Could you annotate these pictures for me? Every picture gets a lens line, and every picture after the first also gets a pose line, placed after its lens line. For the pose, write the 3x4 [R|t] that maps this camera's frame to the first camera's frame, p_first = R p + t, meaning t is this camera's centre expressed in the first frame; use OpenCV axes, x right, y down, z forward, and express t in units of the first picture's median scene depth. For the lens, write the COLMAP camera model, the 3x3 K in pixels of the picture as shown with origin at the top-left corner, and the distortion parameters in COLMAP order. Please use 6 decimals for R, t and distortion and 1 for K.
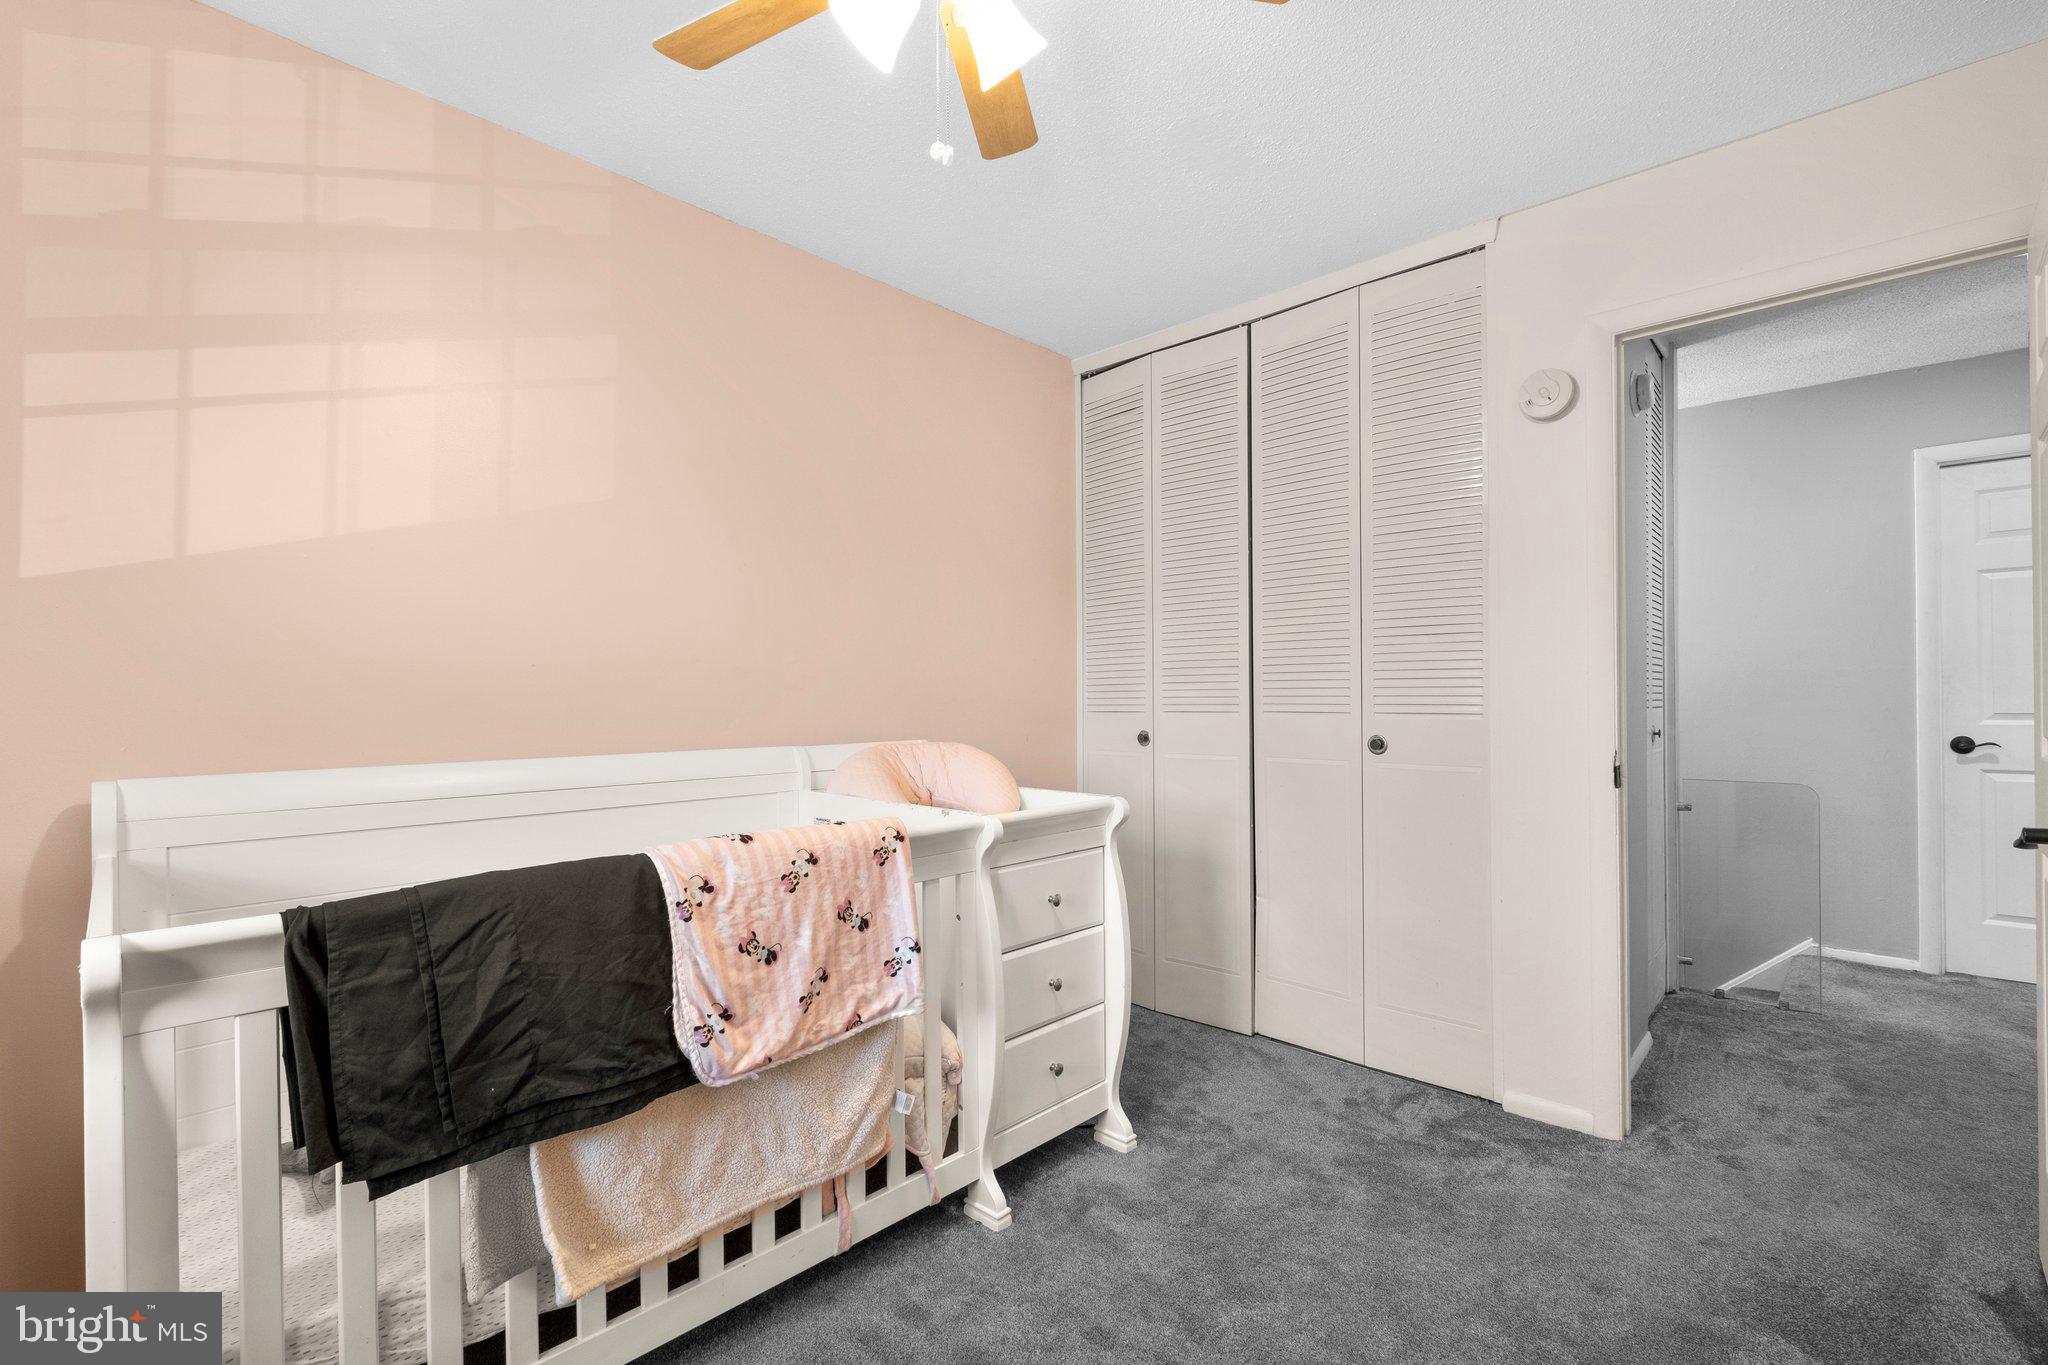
lens RADIAL K [[903.8, 0, 1021.1], [0, 903.8, 688.4], [0, 0, 1]] dist [0.008996, -0.008121]
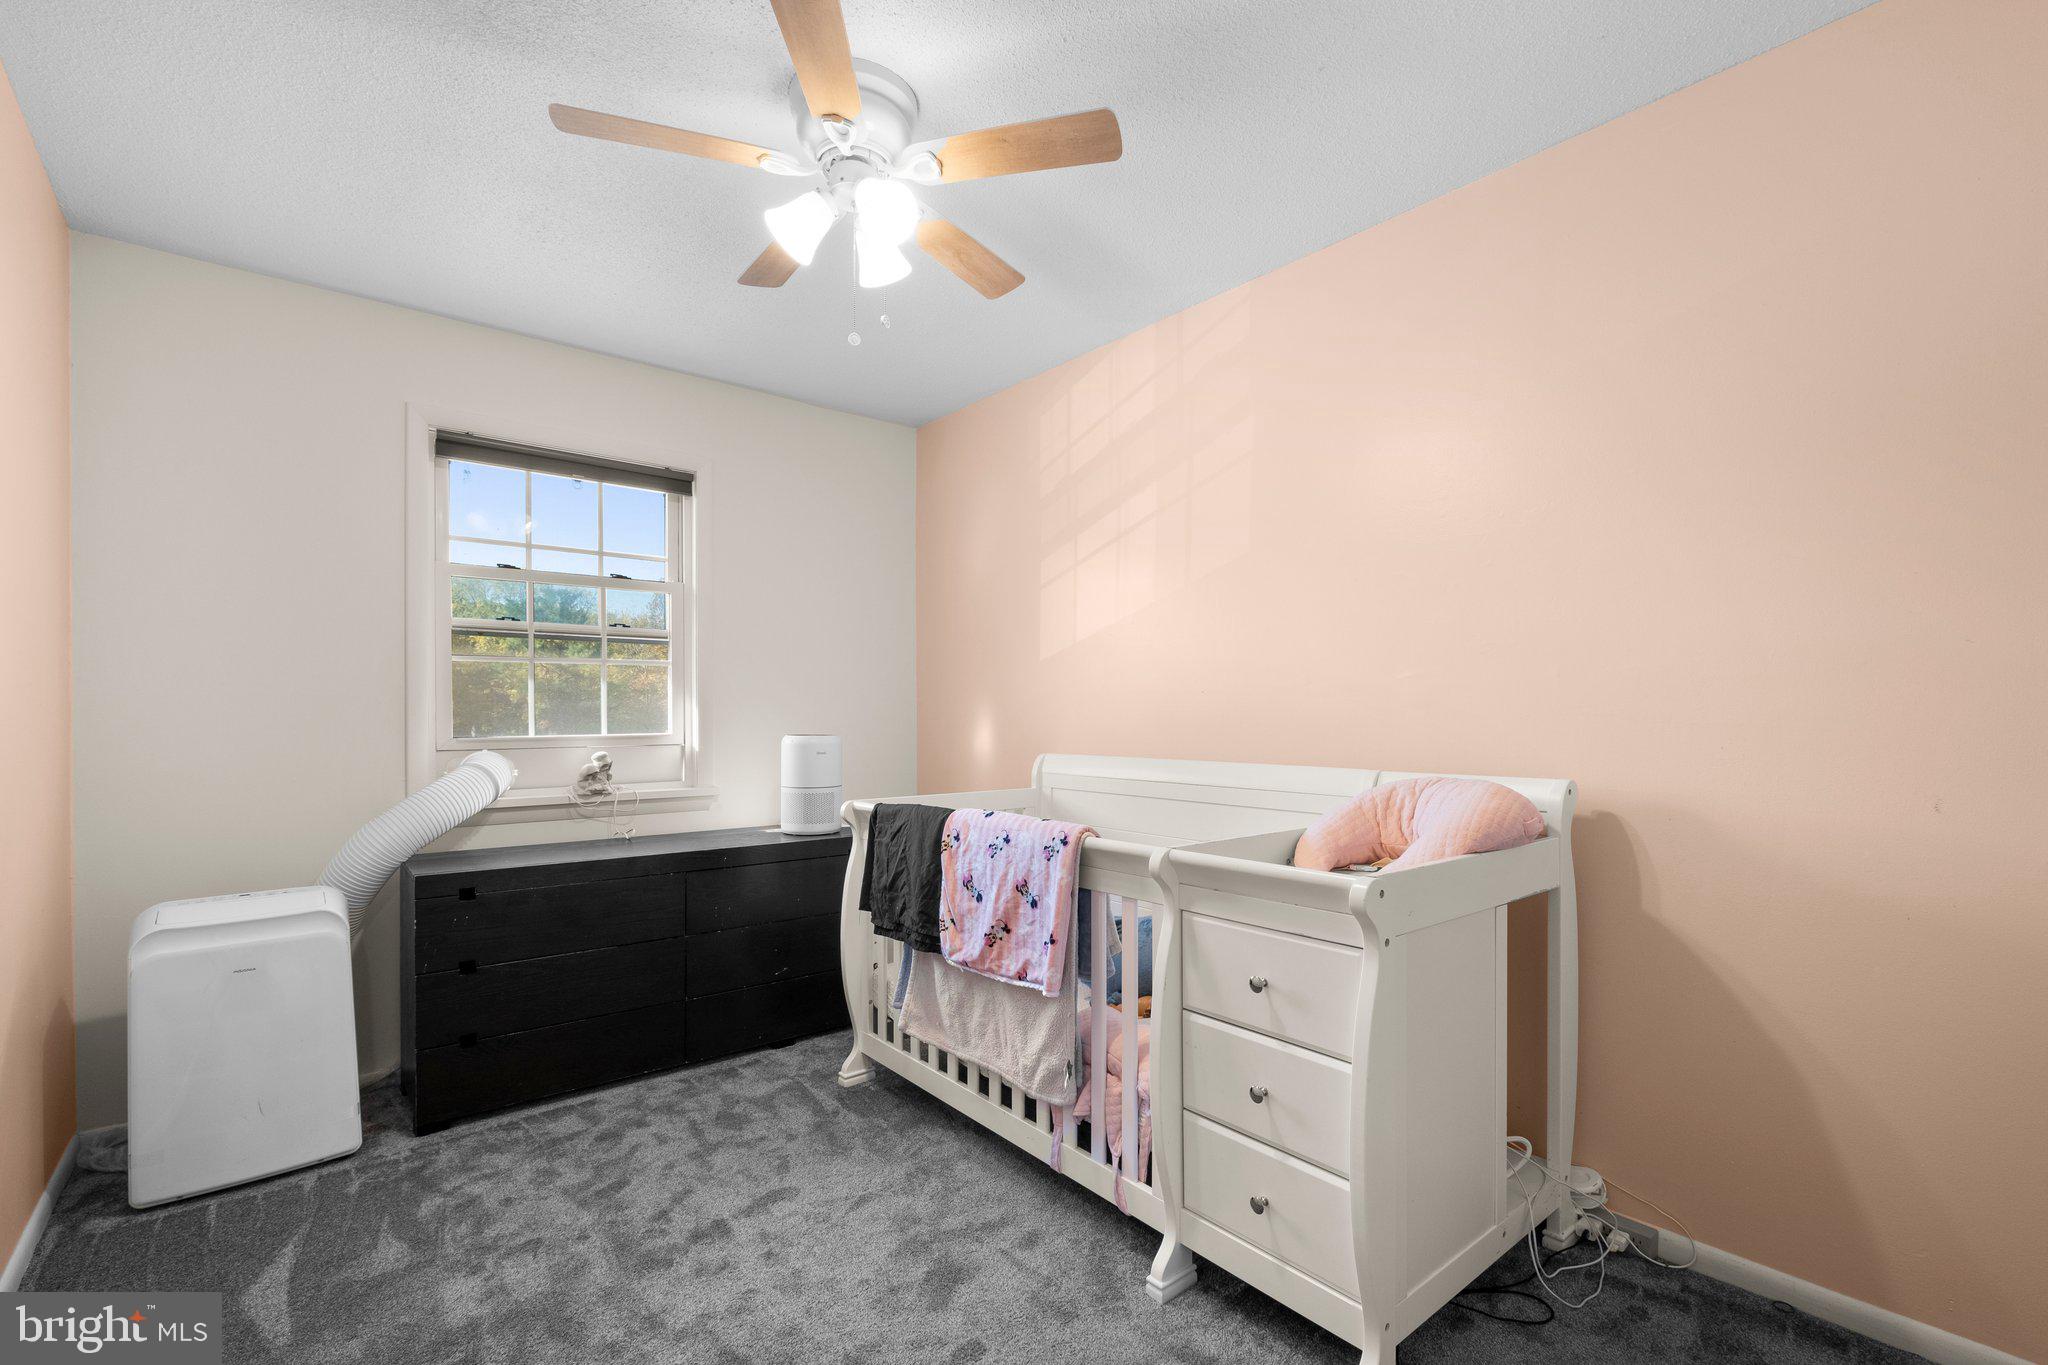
lens RADIAL K [[903.8, 0, 1021.1], [0, 903.8, 688.4], [0, 0, 1]] dist [0.008996, -0.008121]
pose [[-0.129057, -0.012458, -0.991559, 1.111548], [0.022351, 0.999630, -0.015469, -0.013953], [0.991385, -0.024159, -0.128731, 1.211546]]
